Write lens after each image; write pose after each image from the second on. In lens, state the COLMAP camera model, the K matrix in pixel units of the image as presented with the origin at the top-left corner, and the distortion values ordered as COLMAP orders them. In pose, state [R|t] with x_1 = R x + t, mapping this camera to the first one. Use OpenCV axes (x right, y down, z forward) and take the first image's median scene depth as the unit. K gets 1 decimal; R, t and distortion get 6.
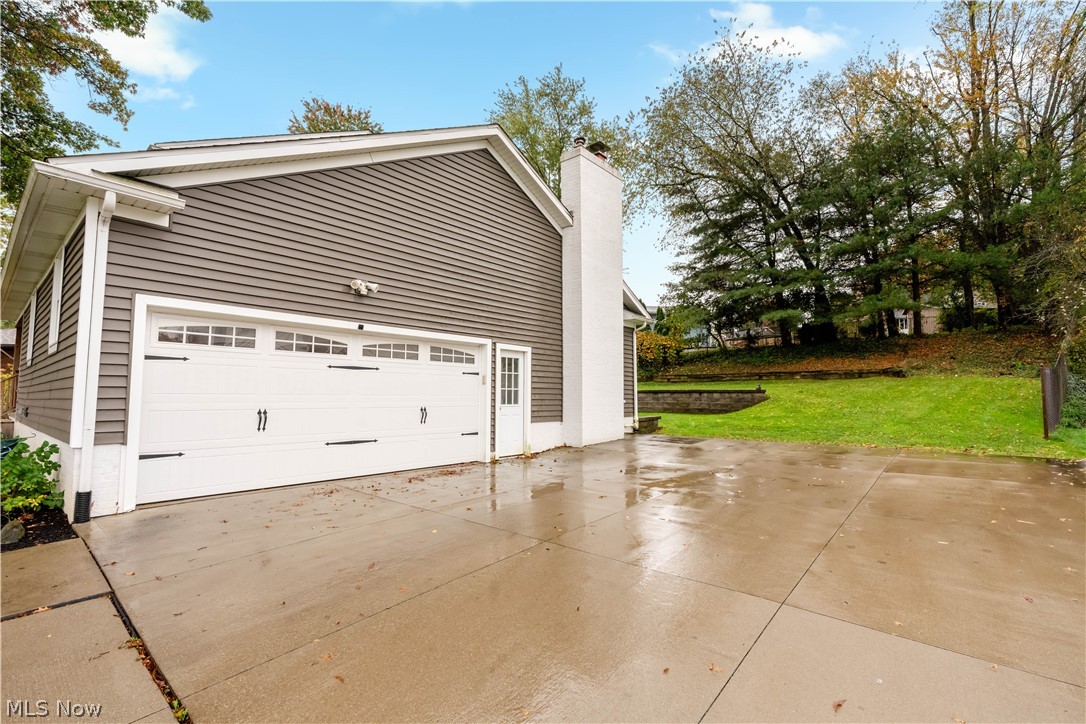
lens RADIAL K [[494.7, 0, 539.4], [0, 494.7, 358.9], [0, 0, 1]] dist [-0.001376, -0.001001]
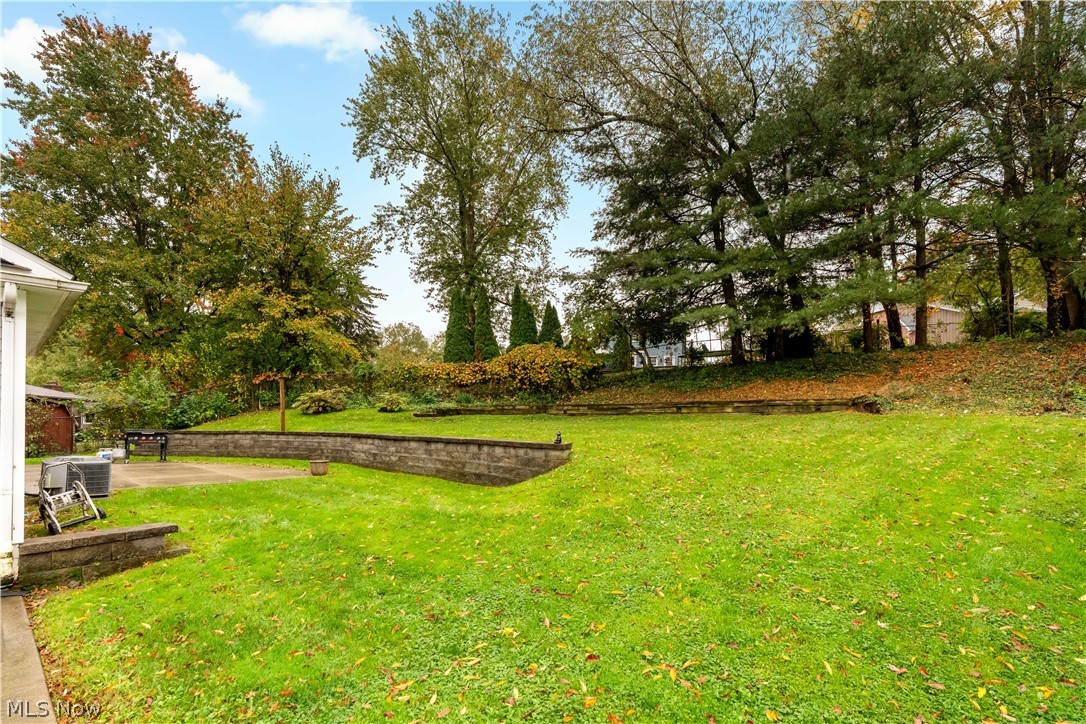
lens RADIAL K [[494.7, 0, 558.7], [0, 494.7, 405.8], [0, 0, 1]] dist [-0.001376, -0.001001]
pose [[0.999509, 0.000459, -0.031339, 0.322842], [0.001104, 0.998757, 0.049837, -0.001566], [0.031323, -0.049848, 0.998266, 0.342190]]
